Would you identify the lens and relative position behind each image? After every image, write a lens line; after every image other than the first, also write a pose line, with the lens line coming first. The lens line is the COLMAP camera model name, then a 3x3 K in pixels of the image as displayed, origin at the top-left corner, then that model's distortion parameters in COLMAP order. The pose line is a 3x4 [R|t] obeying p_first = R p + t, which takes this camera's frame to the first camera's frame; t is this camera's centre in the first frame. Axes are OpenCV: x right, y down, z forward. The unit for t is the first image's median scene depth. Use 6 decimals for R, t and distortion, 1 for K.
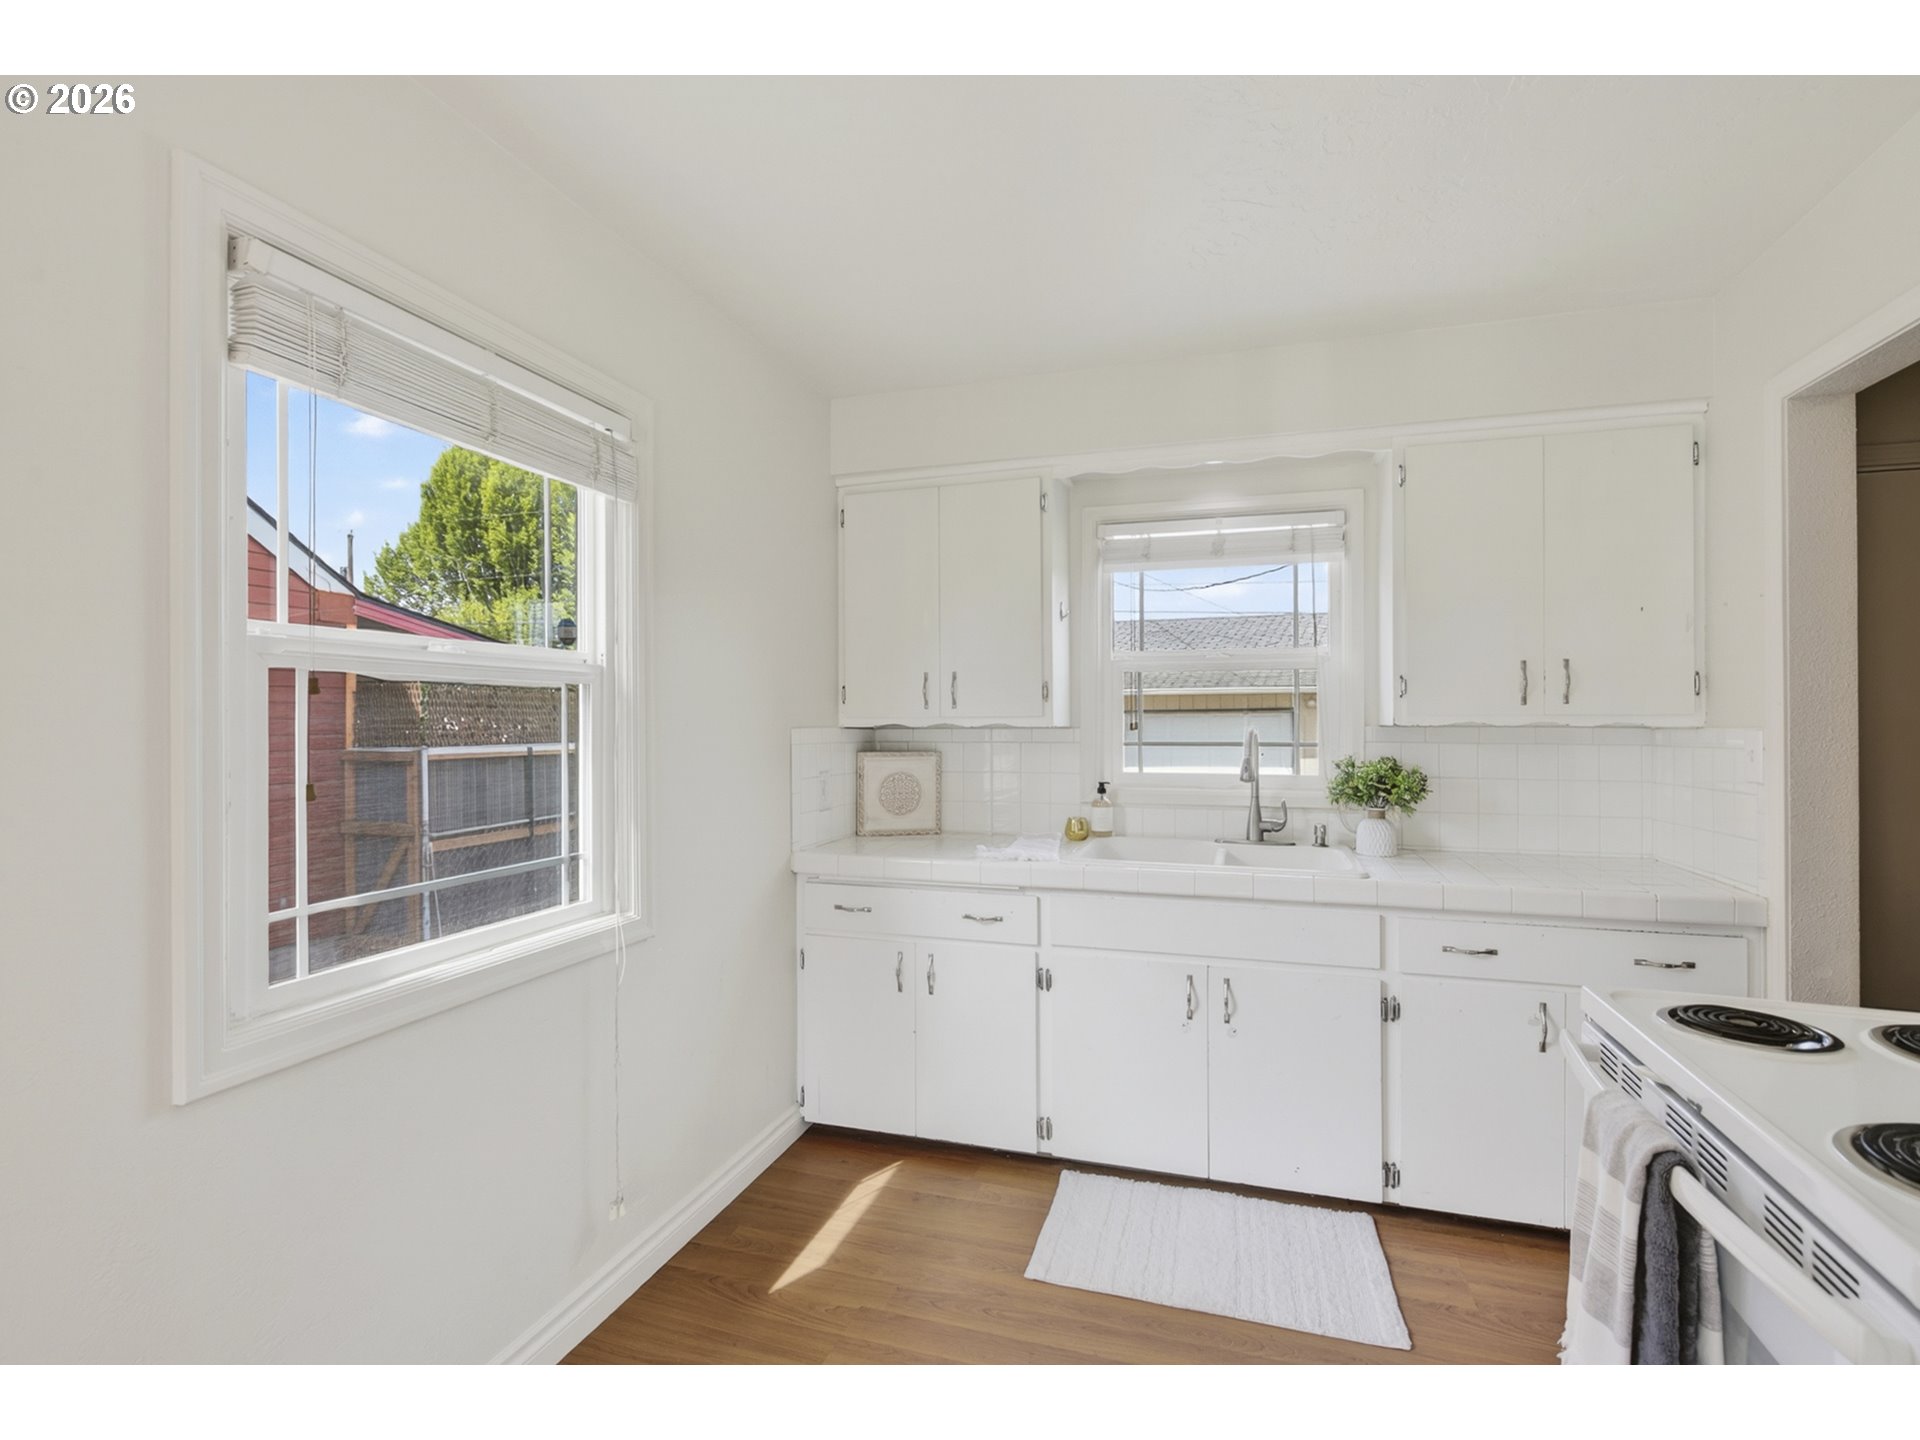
lens RADIAL K [[889.6, 0, 969.1], [0, 889.6, 719.7], [0, 0, 1]] dist [-0.000631, -0.000640]
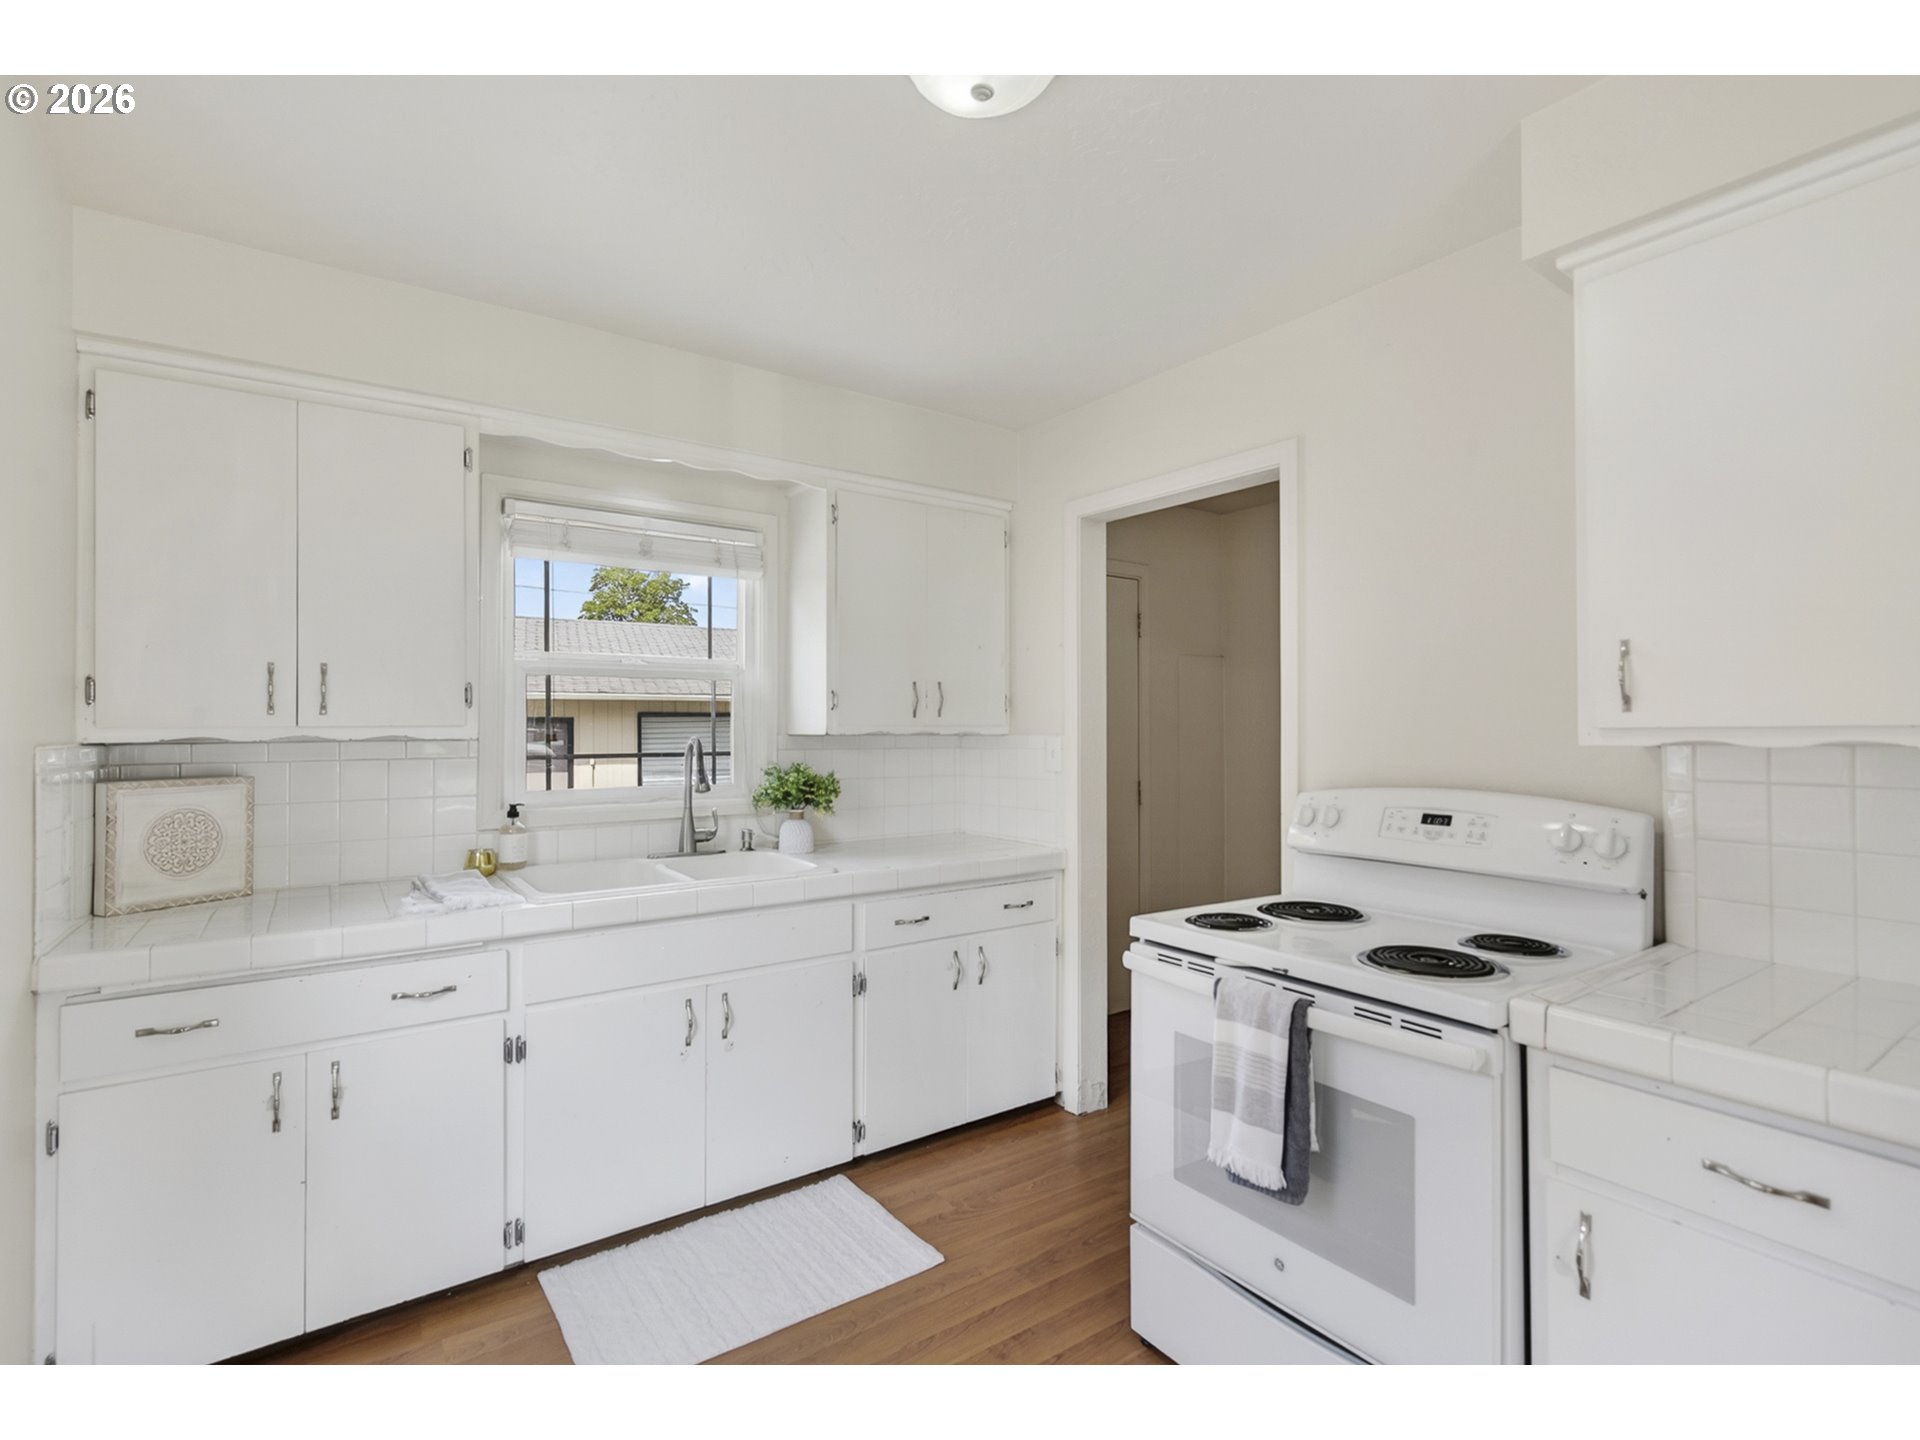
lens RADIAL K [[889.6, 0, 969.1], [0, 889.6, 719.7], [0, 0, 1]] dist [-0.000631, -0.000640]
pose [[0.614676, 0.005851, 0.788758, -0.290209], [0.000539, 0.999969, -0.007838, -0.003332], [-0.788779, 0.005243, 0.614654, 0.163049]]
